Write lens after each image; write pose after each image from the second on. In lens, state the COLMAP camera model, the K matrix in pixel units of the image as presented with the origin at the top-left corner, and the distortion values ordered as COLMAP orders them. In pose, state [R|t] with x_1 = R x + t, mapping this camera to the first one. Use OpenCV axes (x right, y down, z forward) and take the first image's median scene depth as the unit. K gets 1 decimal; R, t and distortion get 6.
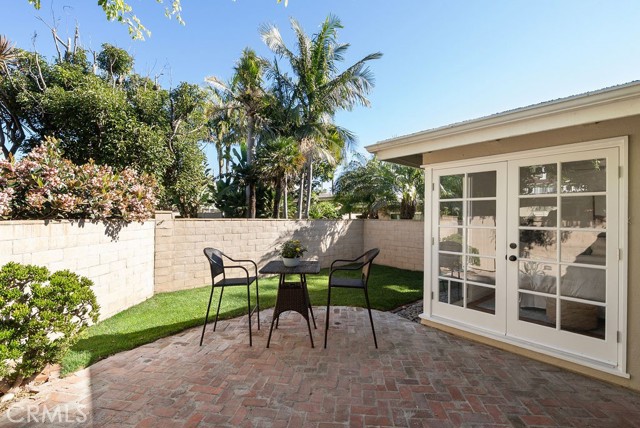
lens RADIAL K [[279.4, 0, 319.5], [0, 279.4, 215.7], [0, 0, 1]] dist [-0.000368, 0.000000]
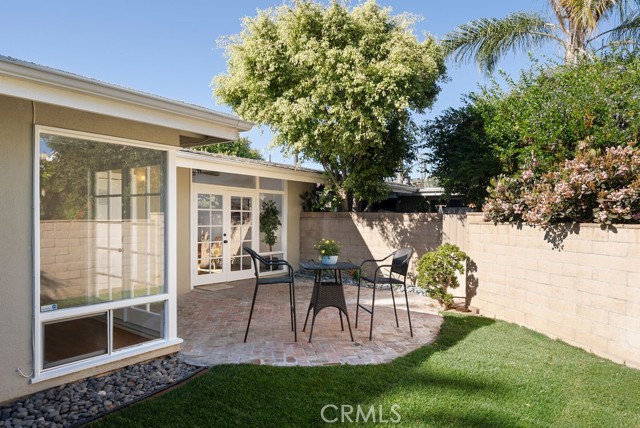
lens RADIAL K [[407.5, 0, 319.2], [0, 407.5, 215.7], [0, 0, 1]] dist [0.001496, 0.000095]
pose [[-0.975807, -0.018169, -0.217876, 0.251574], [-0.016320, 0.999814, -0.010283, 0.016138], [0.218023, -0.006478, -0.975922, 2.330417]]
